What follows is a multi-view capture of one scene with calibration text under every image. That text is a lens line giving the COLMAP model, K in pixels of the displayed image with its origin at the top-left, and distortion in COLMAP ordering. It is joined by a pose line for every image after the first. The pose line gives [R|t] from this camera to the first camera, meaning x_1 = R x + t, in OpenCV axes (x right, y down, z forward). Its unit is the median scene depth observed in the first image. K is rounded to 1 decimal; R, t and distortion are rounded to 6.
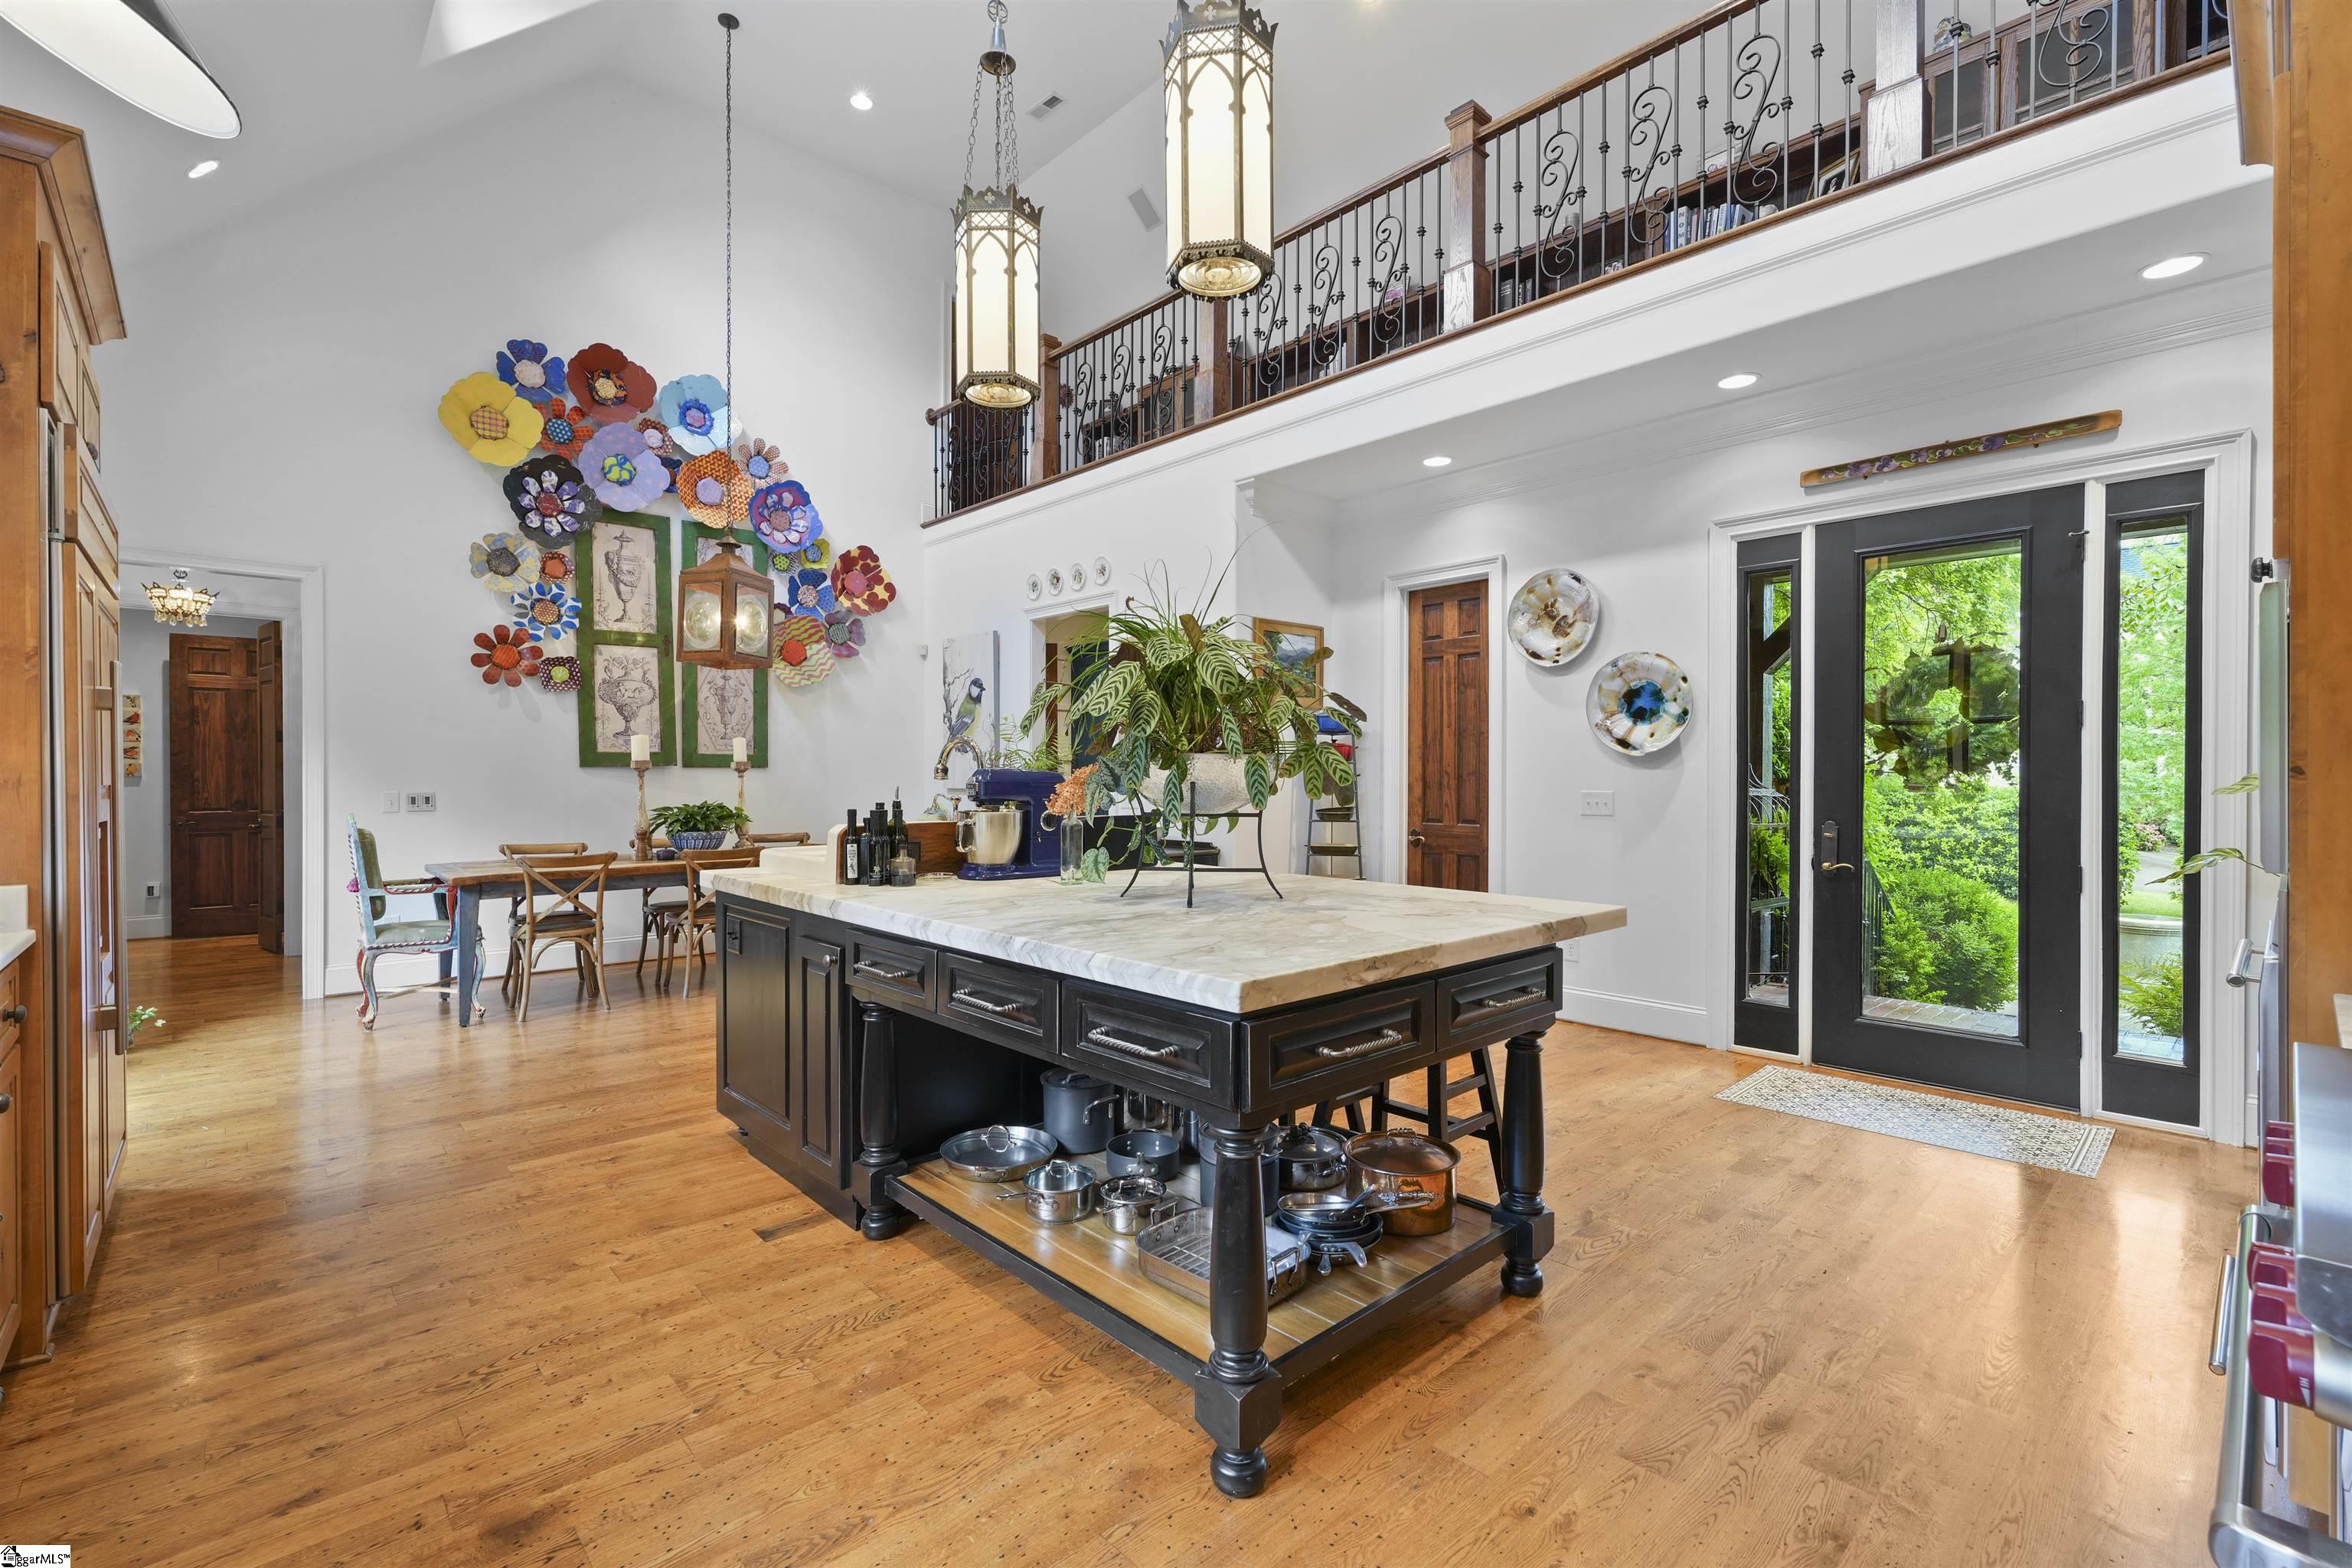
lens RADIAL K [[1021.7, 0, 1185.9], [0, 1021.7, 782.2], [0, 0, 1]] dist [0.004662, 0.000065]
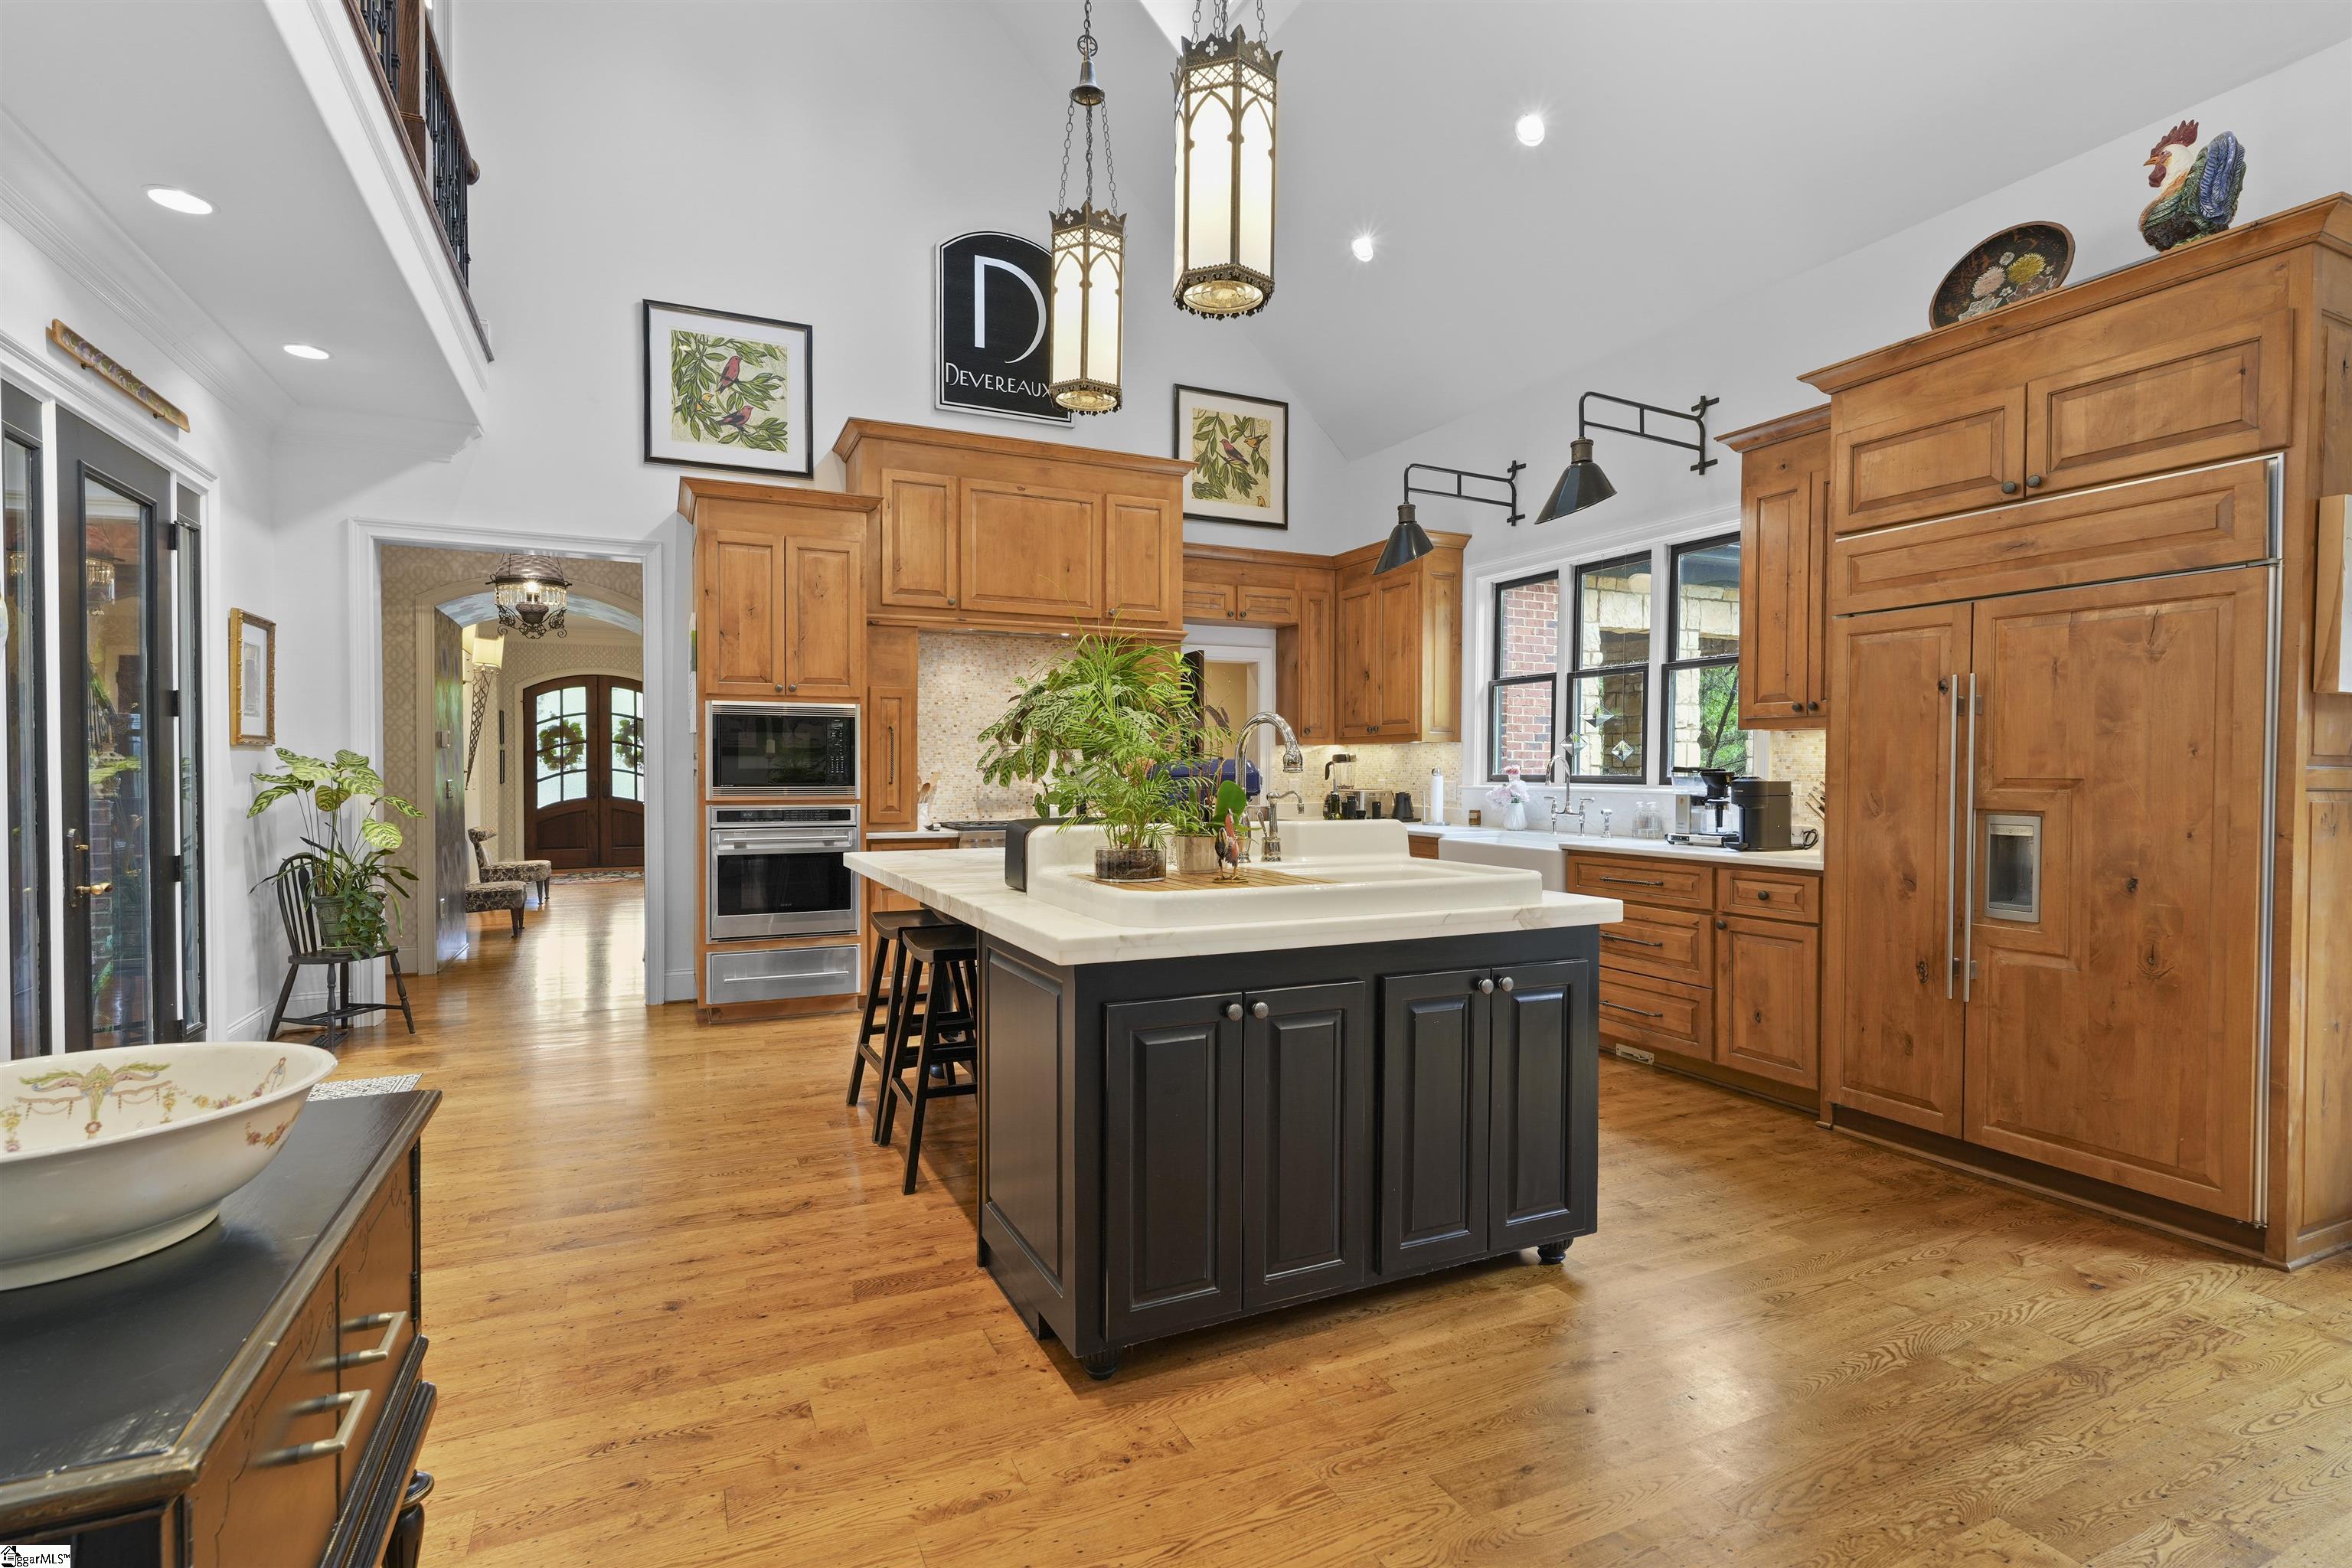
lens RADIAL K [[1117.4, 0, 1174.8], [0, 1117.4, 781.6], [0, 0, 1]] dist [0.002136, 0.000932]
pose [[-0.952183, -0.004434, 0.305495, -0.289849], [0.001577, 0.999810, 0.019429, -0.007360], [-0.305524, 0.018982, -0.951995, 1.291683]]
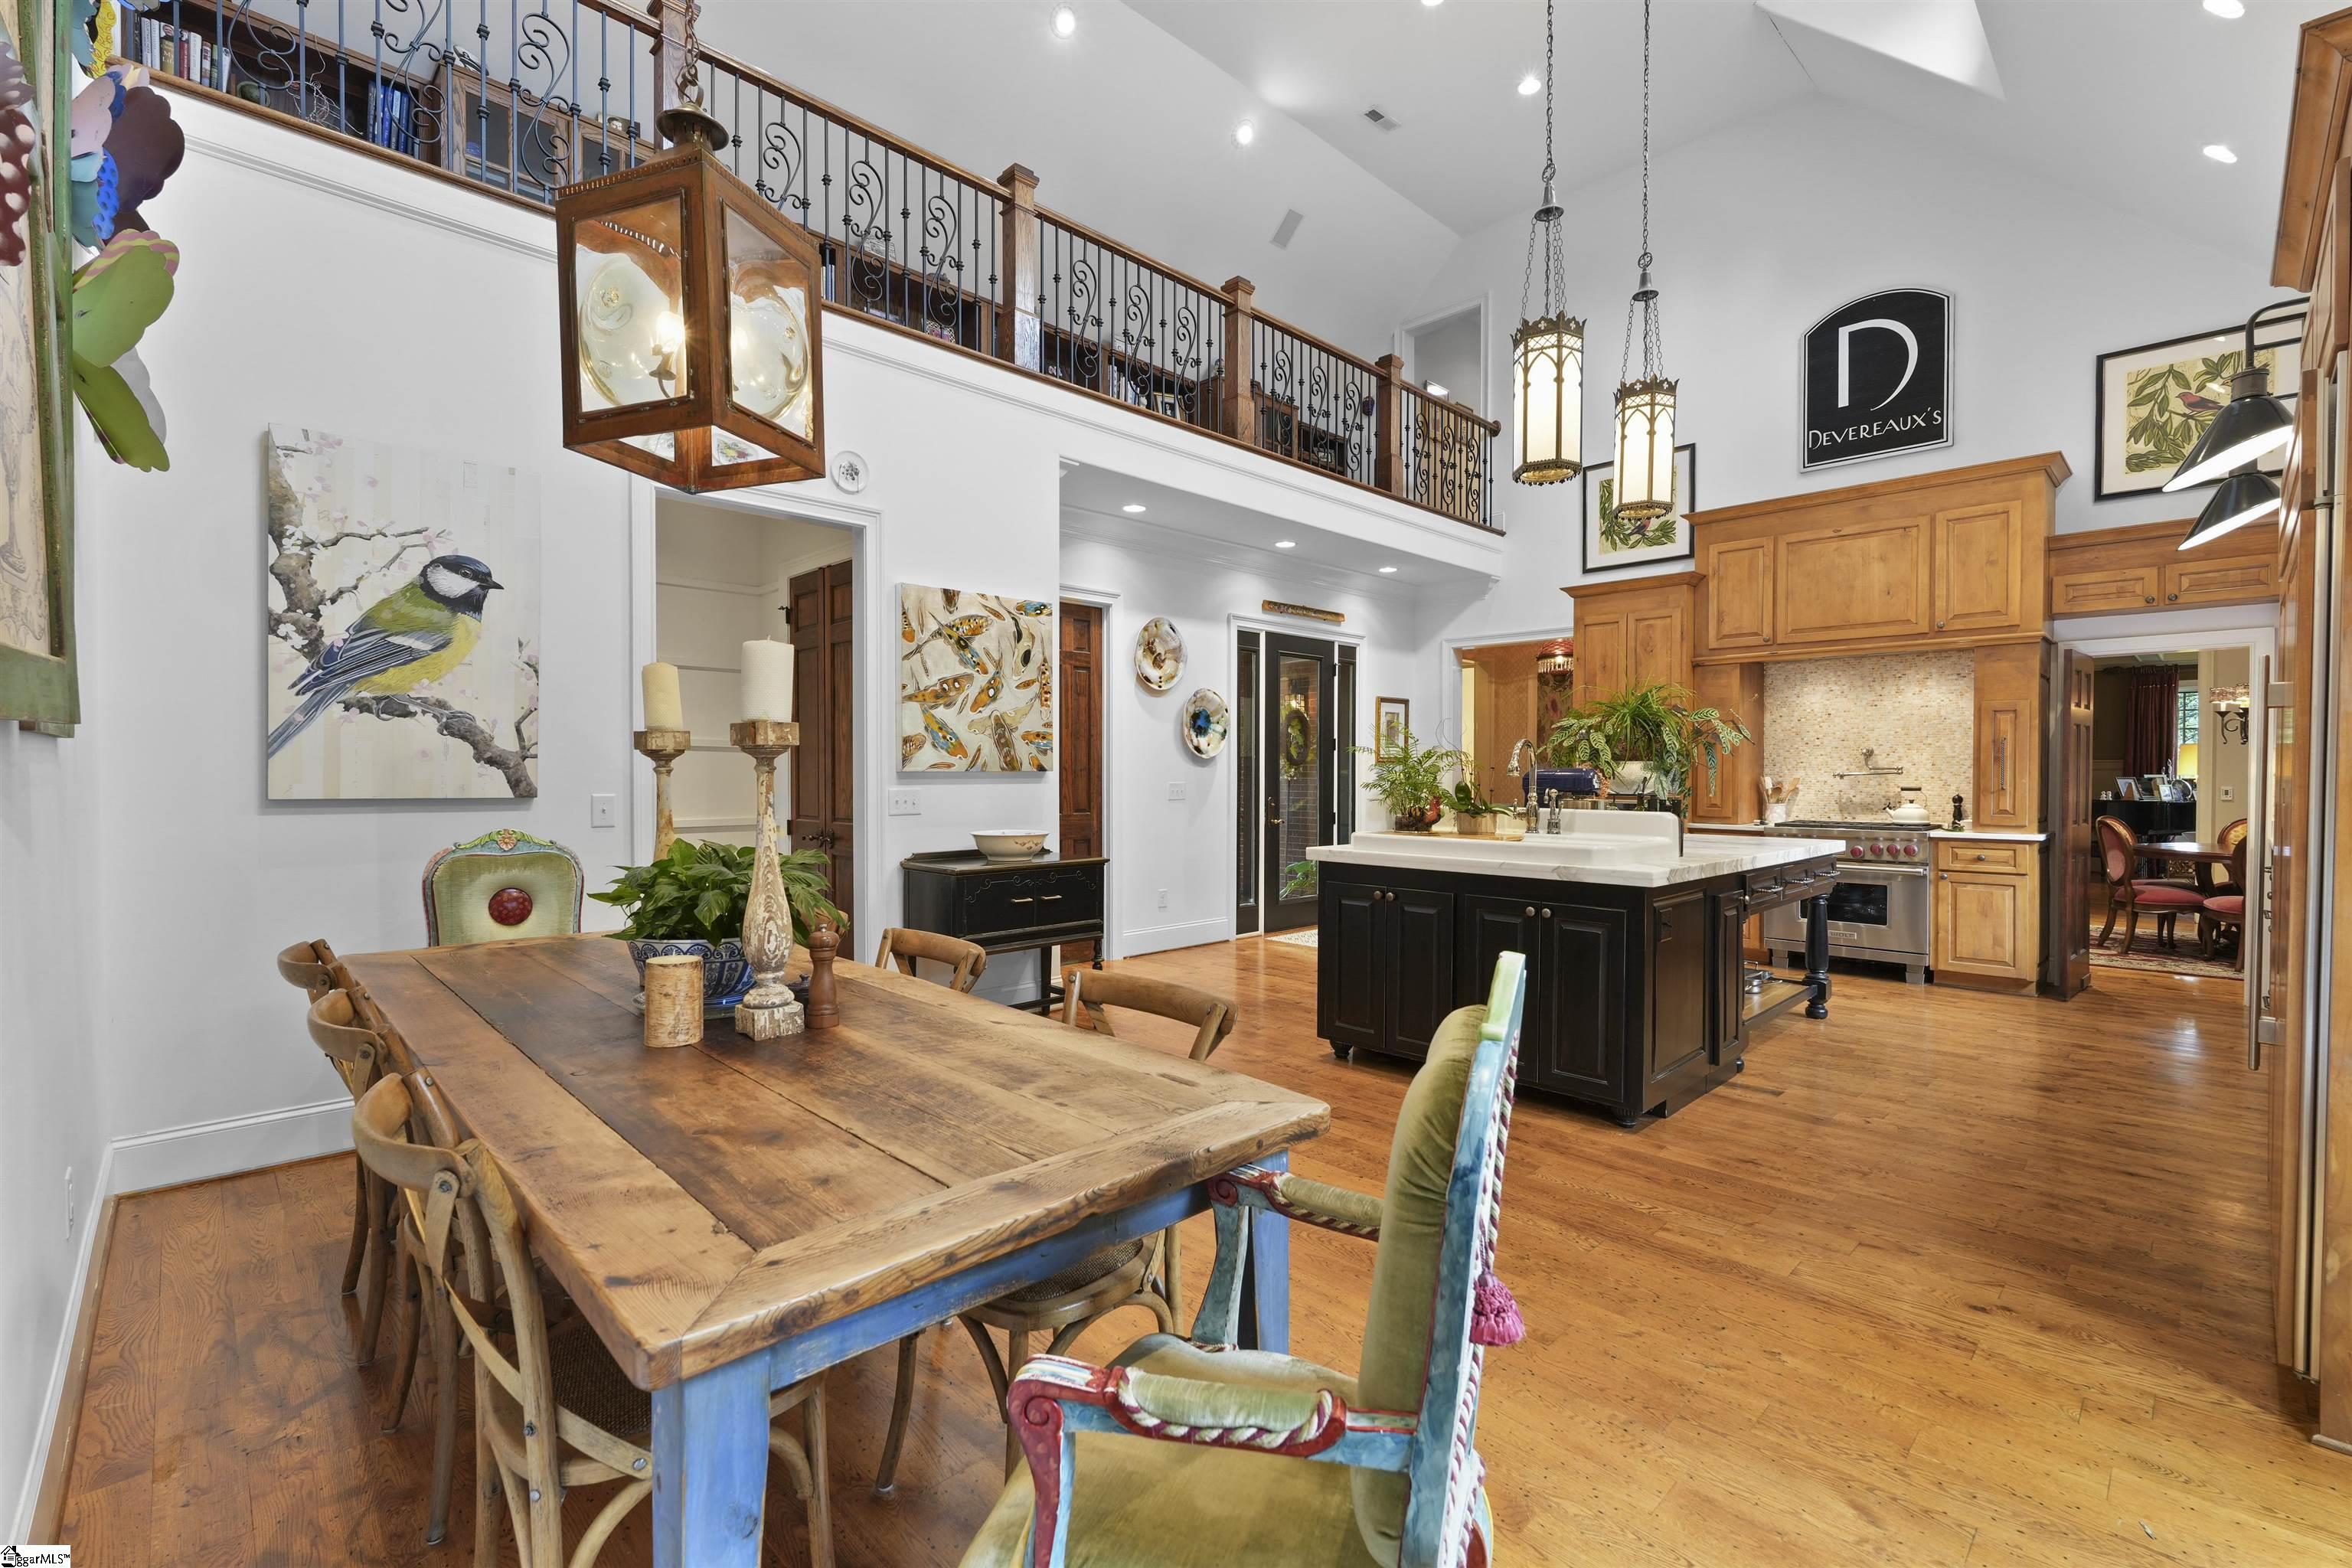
lens RADIAL K [[1021.7, 0, 1178.0], [0, 1021.7, 784.6], [0, 0, 1]] dist [0.004662, 0.000065]
pose [[-0.024364, -0.011934, 0.999632, -1.006731], [0.004388, 0.999918, 0.012045, -0.005748], [-0.999694, 0.004680, -0.024310, 1.036002]]
